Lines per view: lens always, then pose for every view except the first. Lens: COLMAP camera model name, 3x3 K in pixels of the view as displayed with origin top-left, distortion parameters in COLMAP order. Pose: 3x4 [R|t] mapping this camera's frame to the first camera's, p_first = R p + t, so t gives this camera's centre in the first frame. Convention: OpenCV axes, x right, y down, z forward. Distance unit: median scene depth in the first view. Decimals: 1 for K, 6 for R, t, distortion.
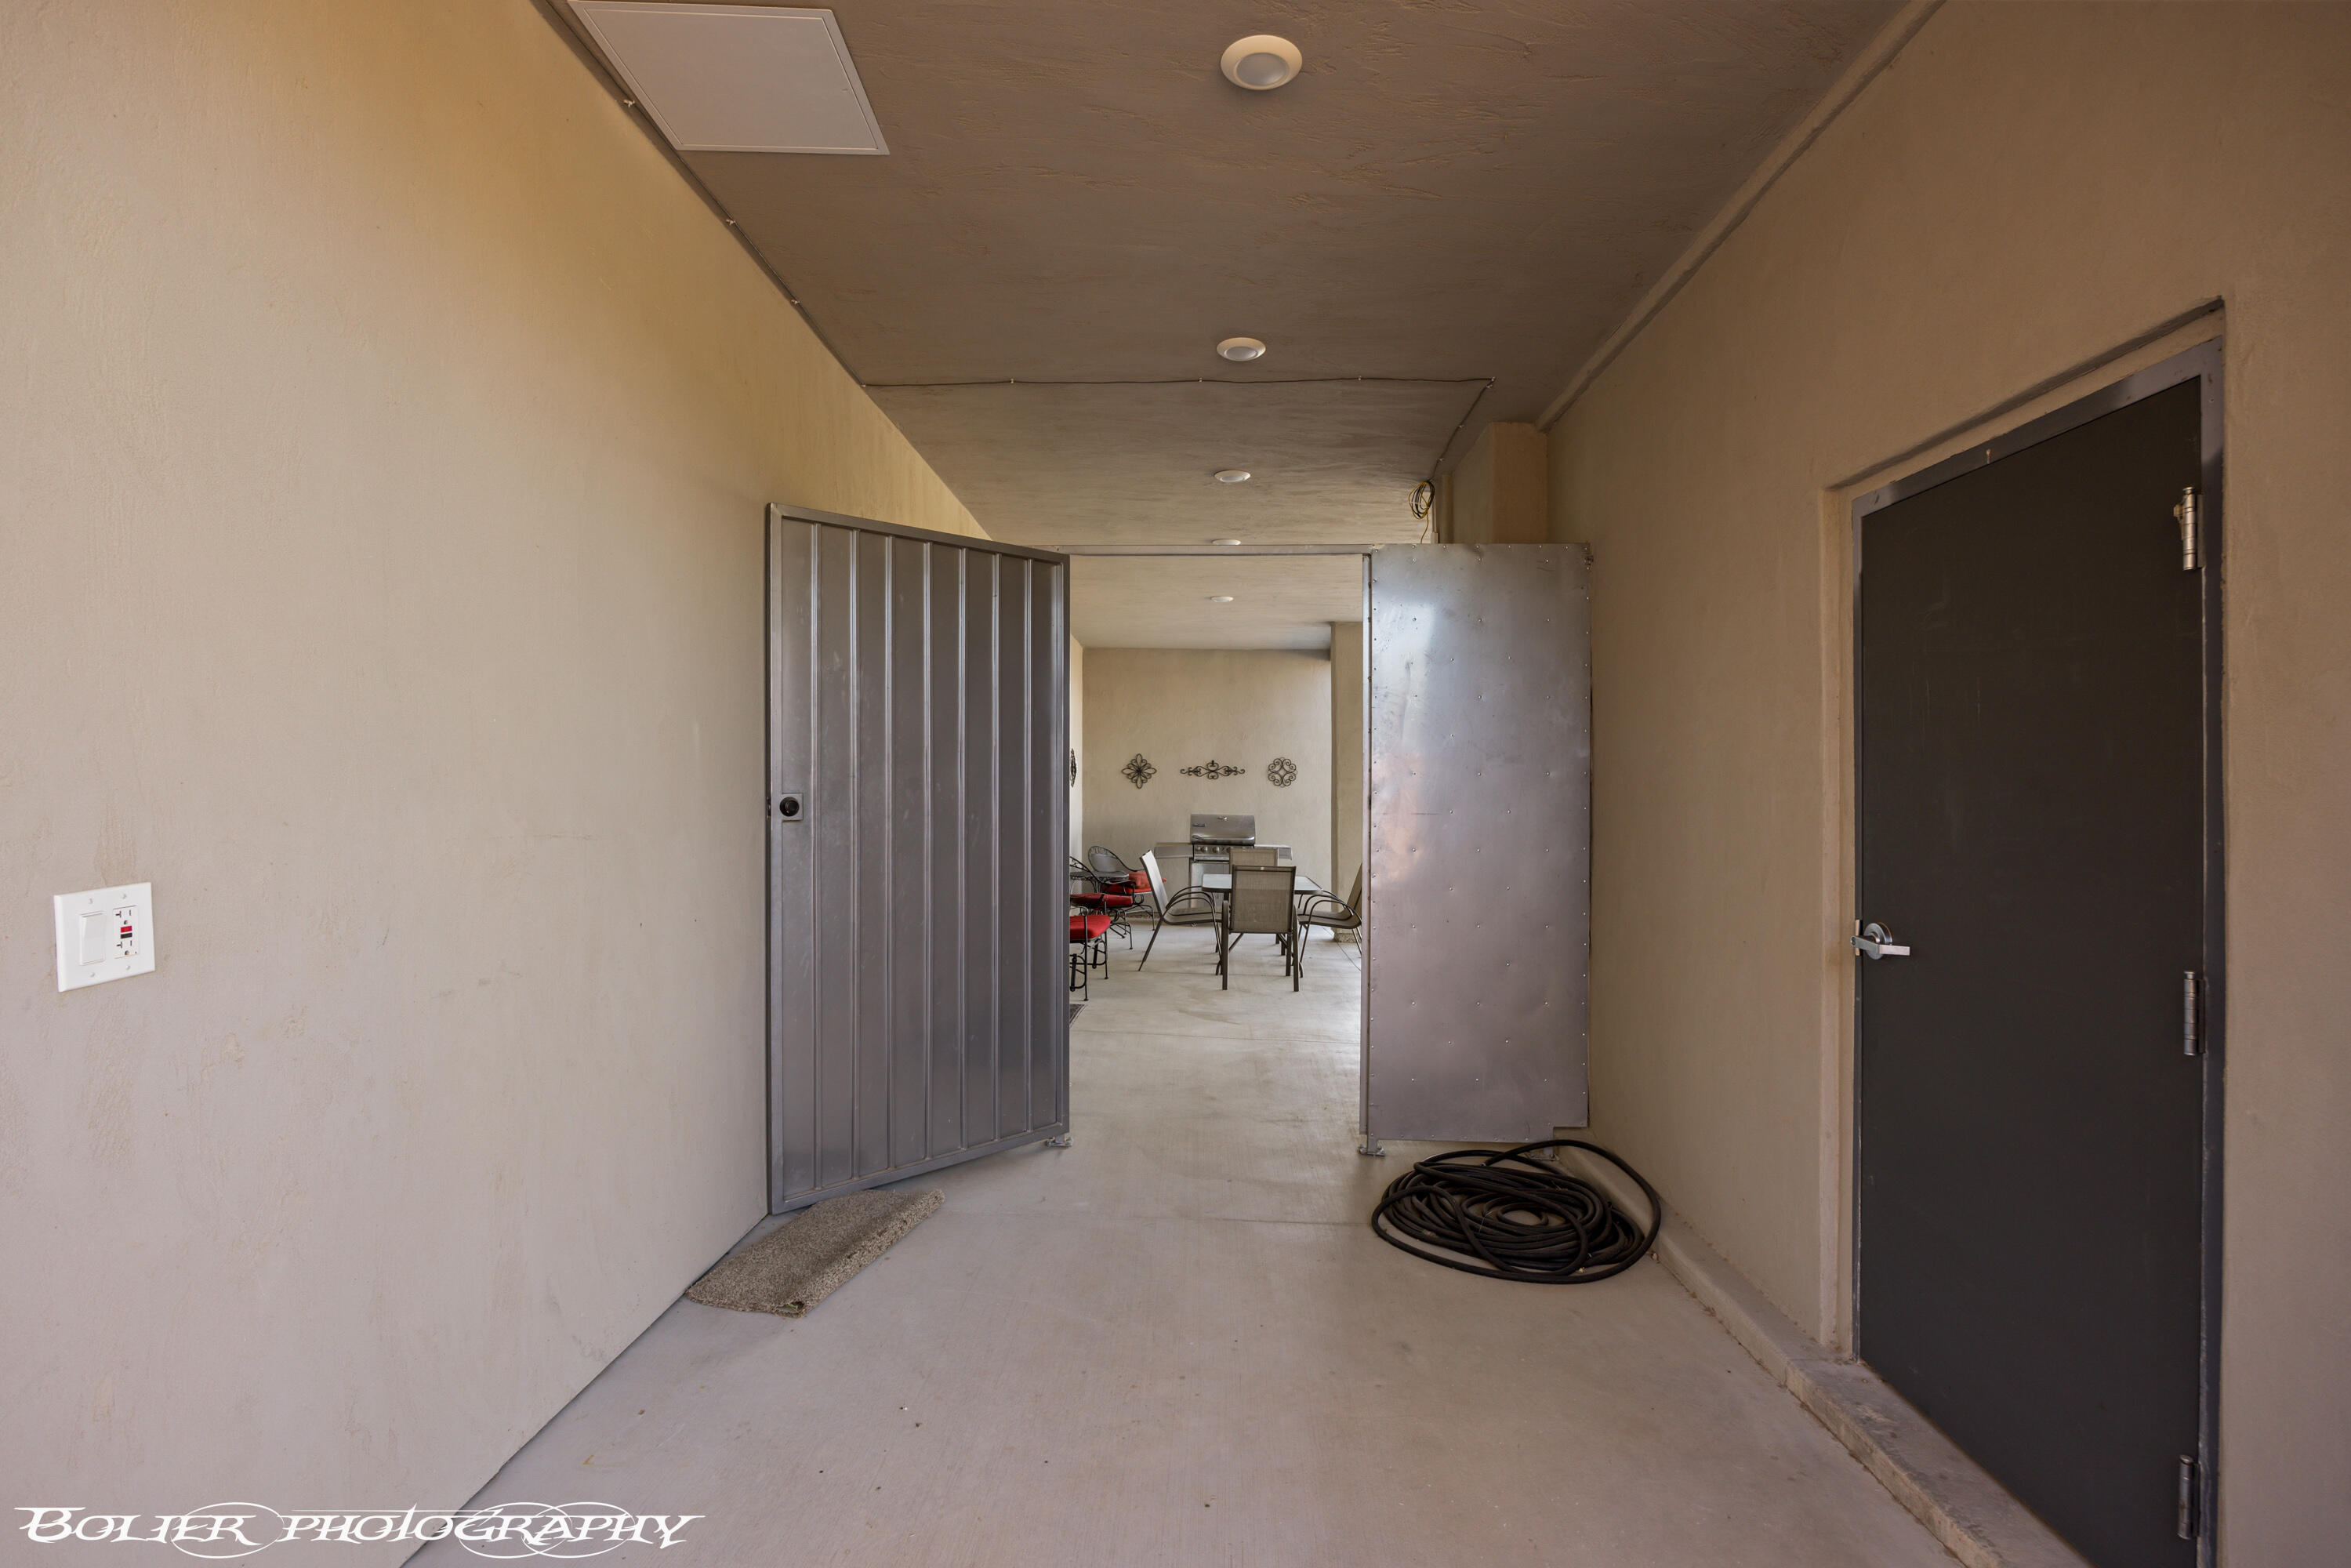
lens RADIAL K [[1114.2, 0, 1175.5], [0, 1114.2, 784.0], [0, 0, 1]] dist [-0.009616, -0.000414]
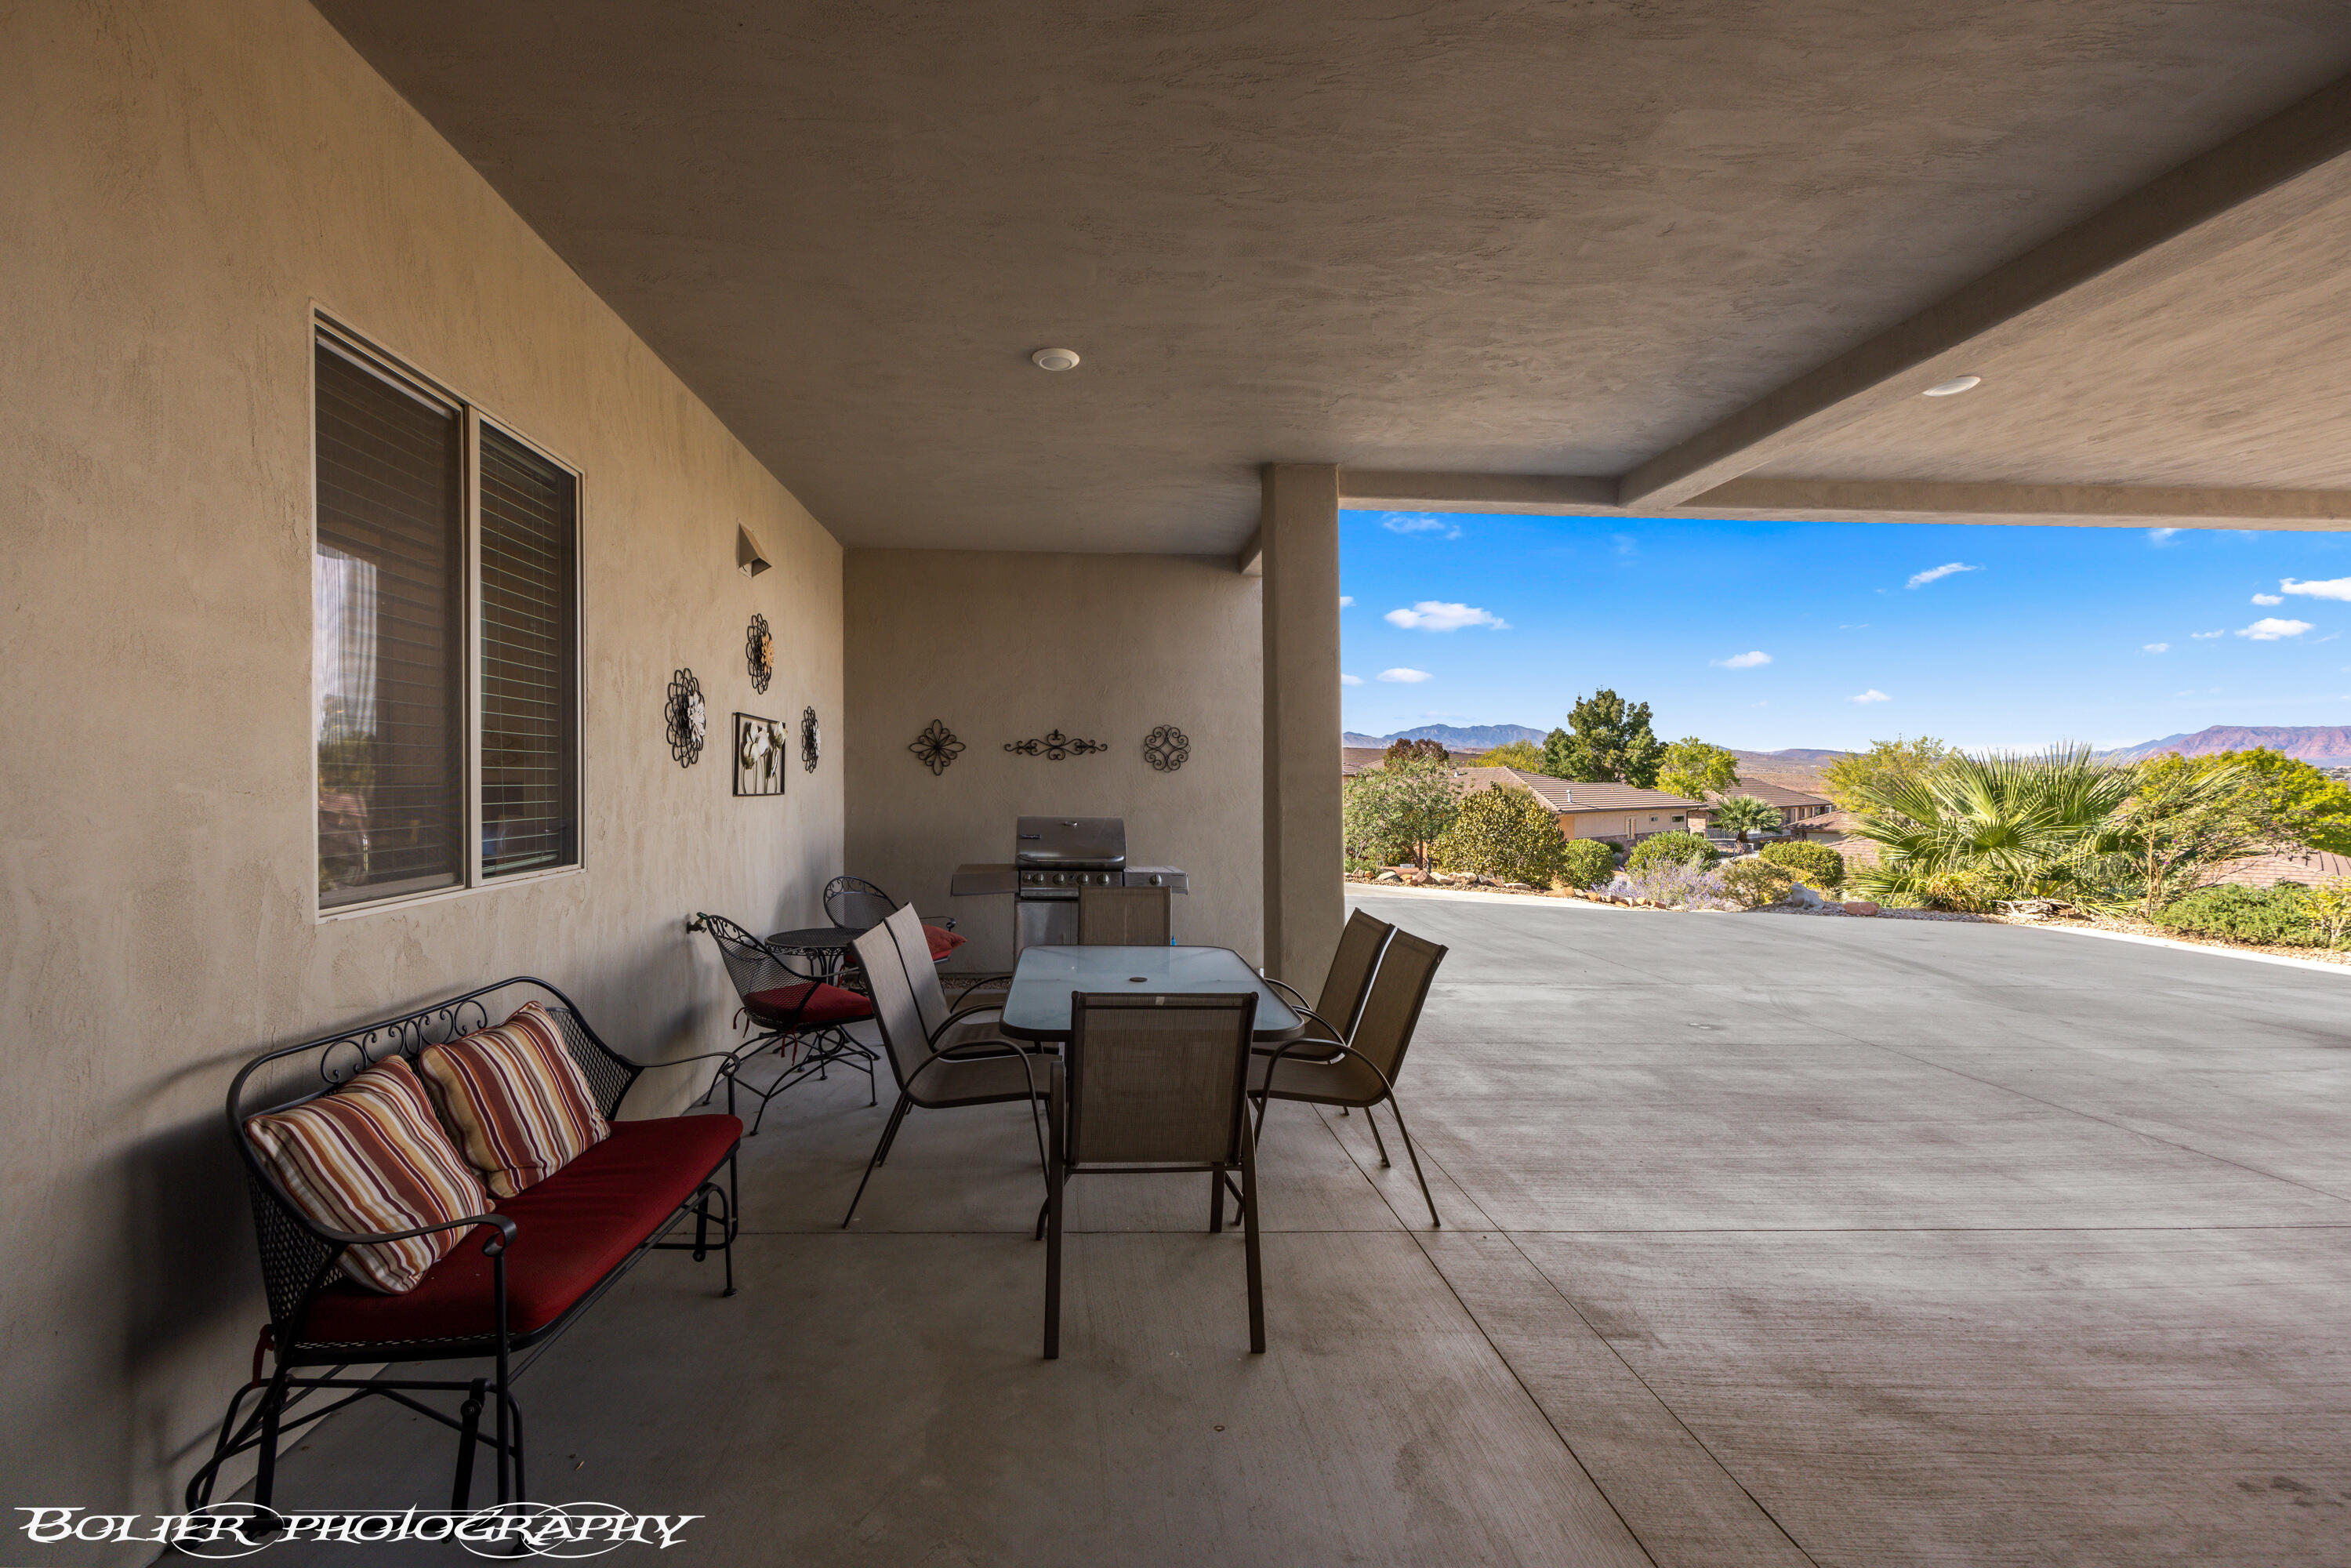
lens RADIAL K [[991.5, 0, 1130.6], [0, 991.5, 781.4], [0, 0, 1]] dist [0.008394, -0.000389]
pose [[0.996326, -0.005262, 0.085477, 0.029266], [0.004618, 0.999959, 0.007736, 0.003930], [-0.085514, -0.007313, 0.996310, 0.469424]]
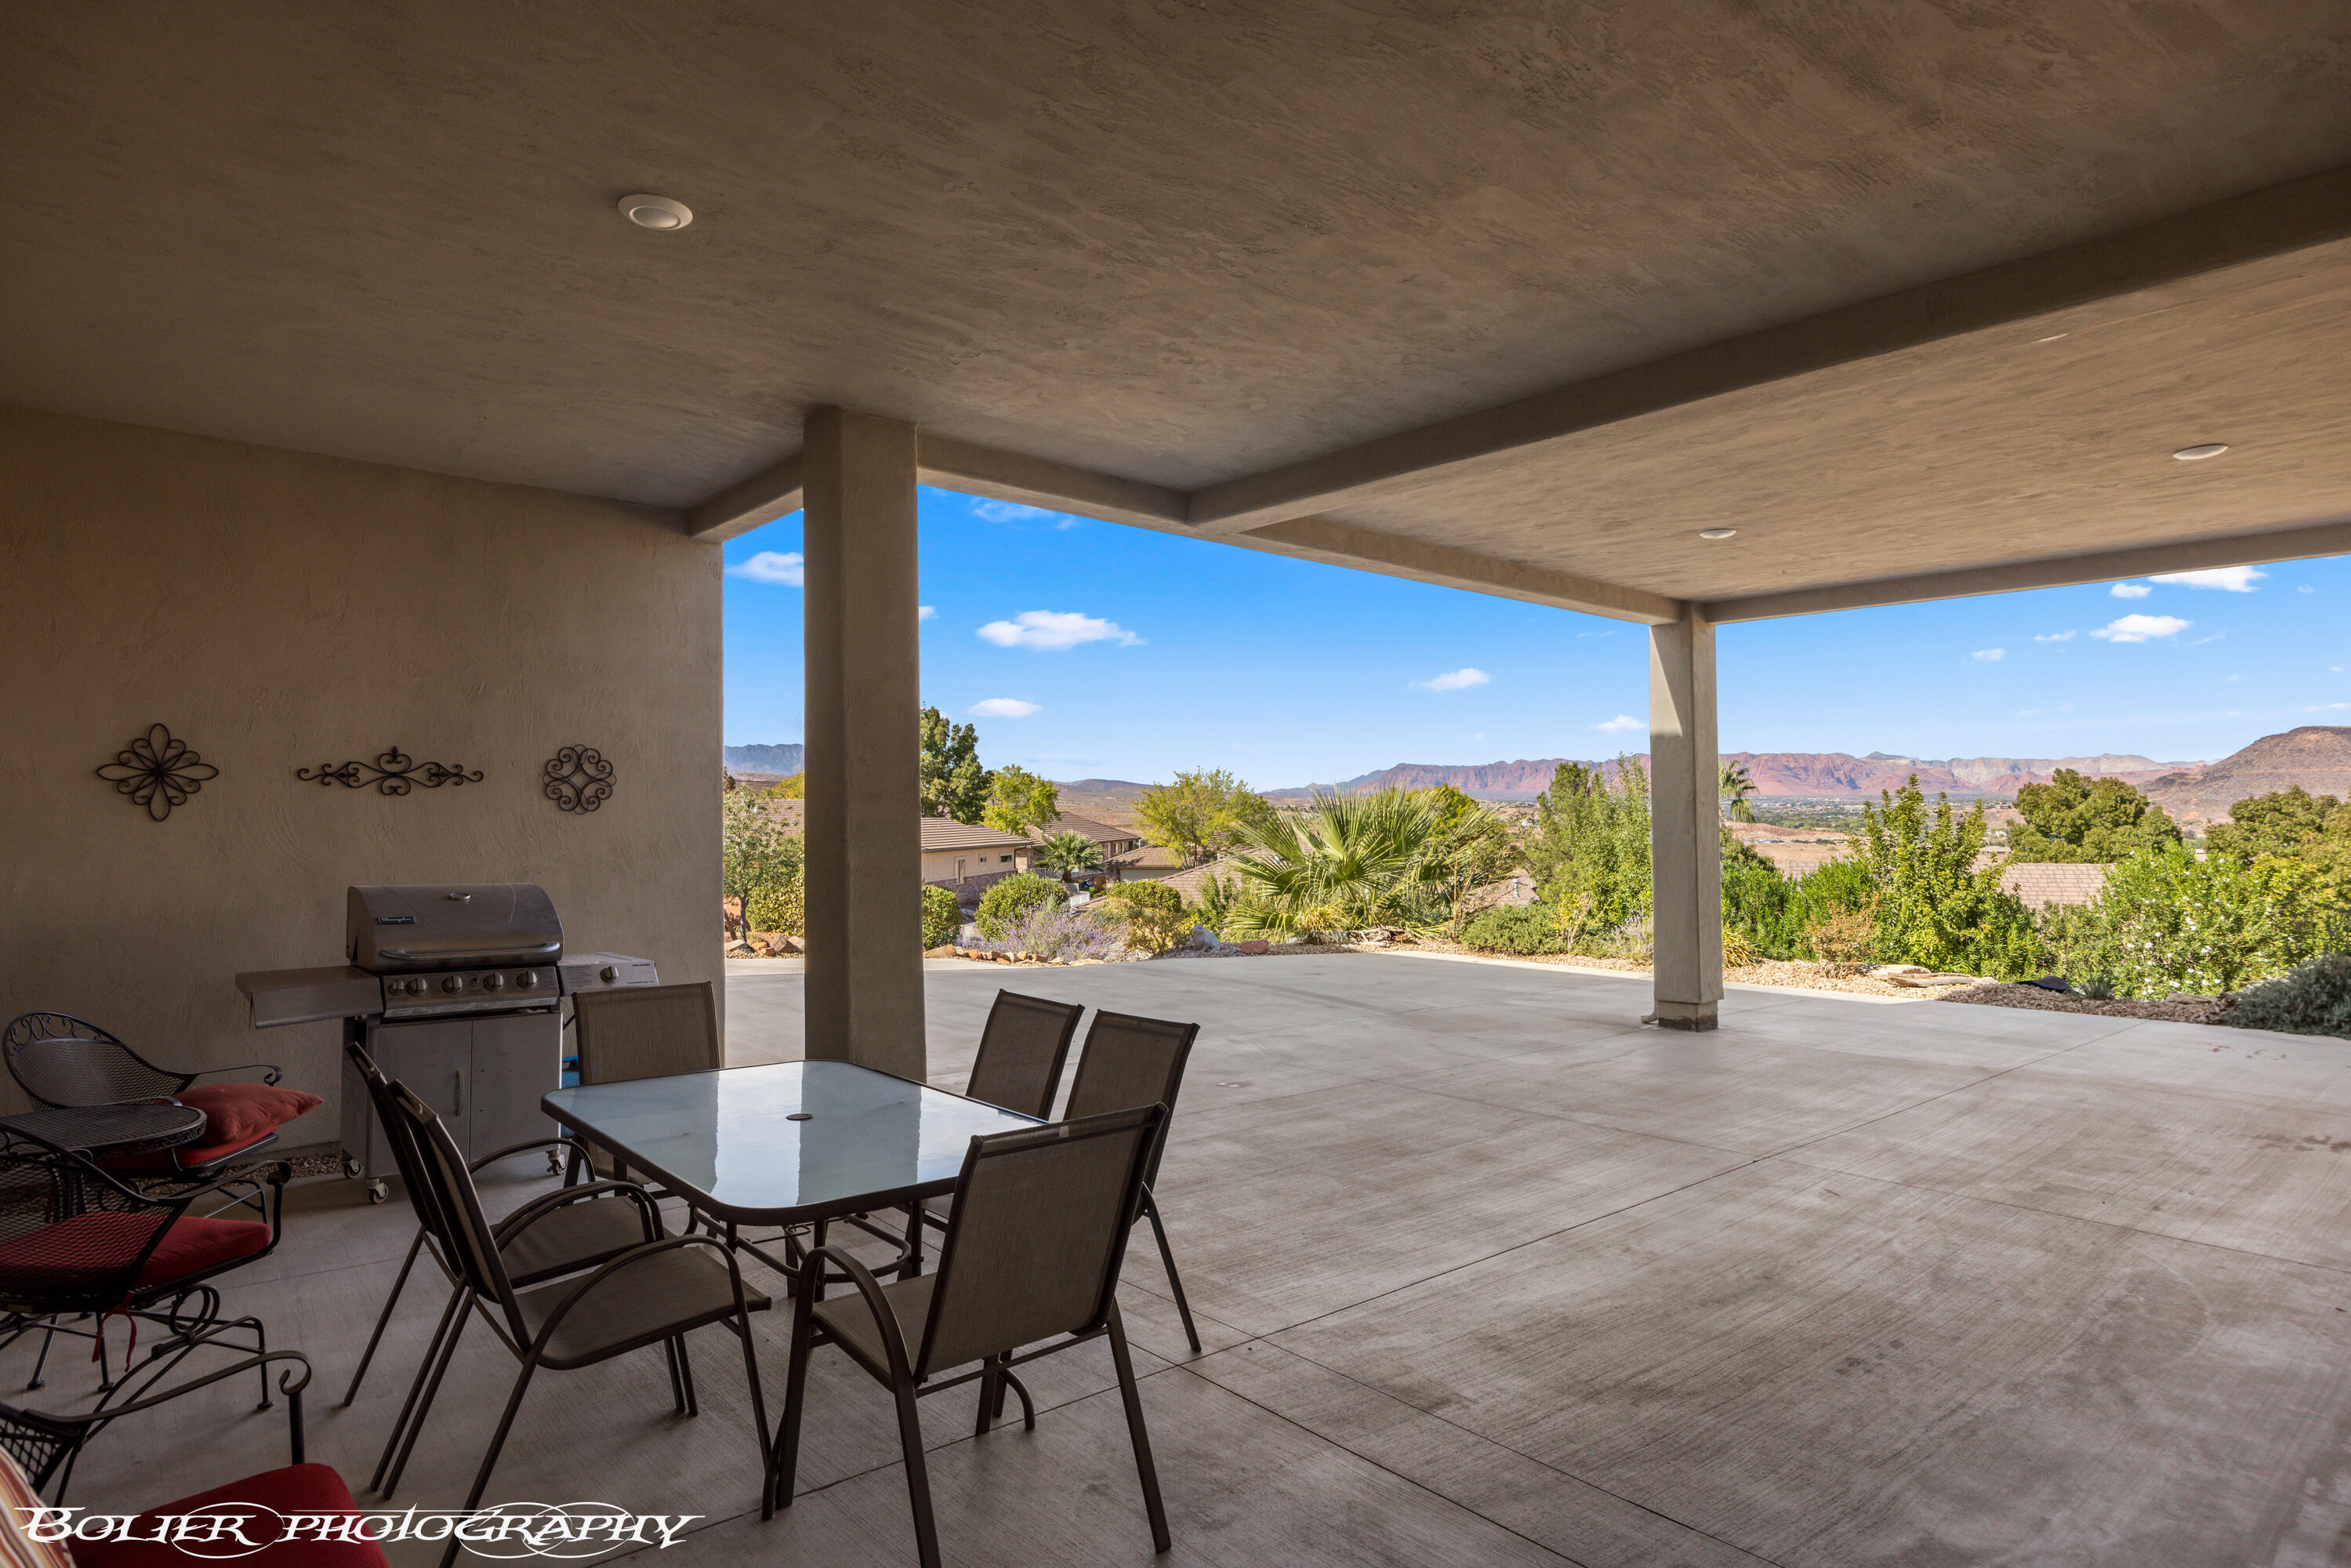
lens RADIAL K [[1286.9, 0, 1175.5], [0, 1286.9, 784.0], [0, 0, 1]] dist [-0.004460, -0.000770]
pose [[0.738014, 0.007535, 0.674744, -0.073619], [0.002937, 0.999892, -0.014377, -0.000960], [-0.674779, 0.012592, 0.737912, 0.511222]]
